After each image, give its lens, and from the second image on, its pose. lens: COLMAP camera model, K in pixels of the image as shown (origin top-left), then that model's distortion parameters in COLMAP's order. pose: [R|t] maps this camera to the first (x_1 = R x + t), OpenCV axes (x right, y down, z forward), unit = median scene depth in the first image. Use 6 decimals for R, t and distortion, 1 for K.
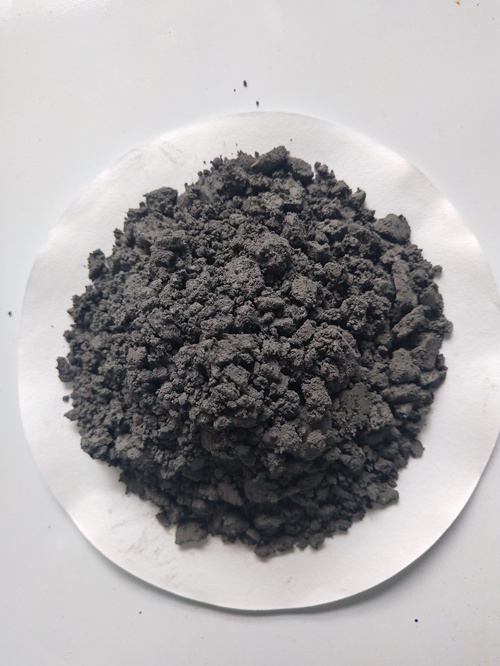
lens RADIAL K [[534.1, 0, 251.1], [0, 534.1, 332.8], [0, 0, 1]] dist [-0.051035, 0.018383]
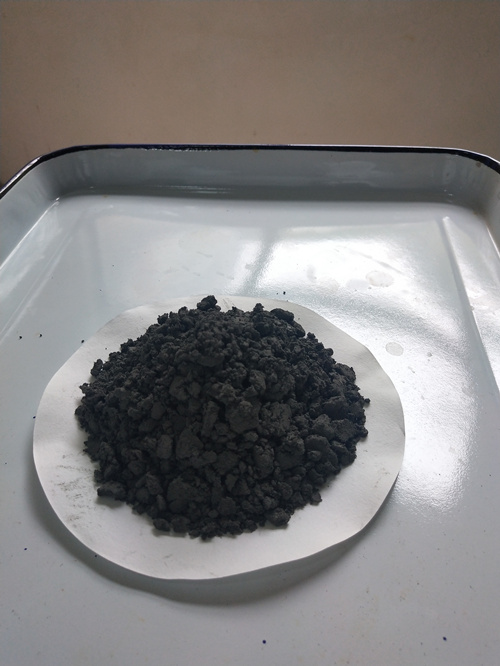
lens RADIAL K [[534.1, 0, 249.5], [0, 534.1, 332.2], [0, 0, 1]] dist [-0.051035, 0.018383]
pose [[0.921604, 0.325148, -0.211954, 0.304013], [-0.377374, 0.622979, -0.685191, 0.861043], [-0.090746, 0.711460, 0.696842, -0.097789]]
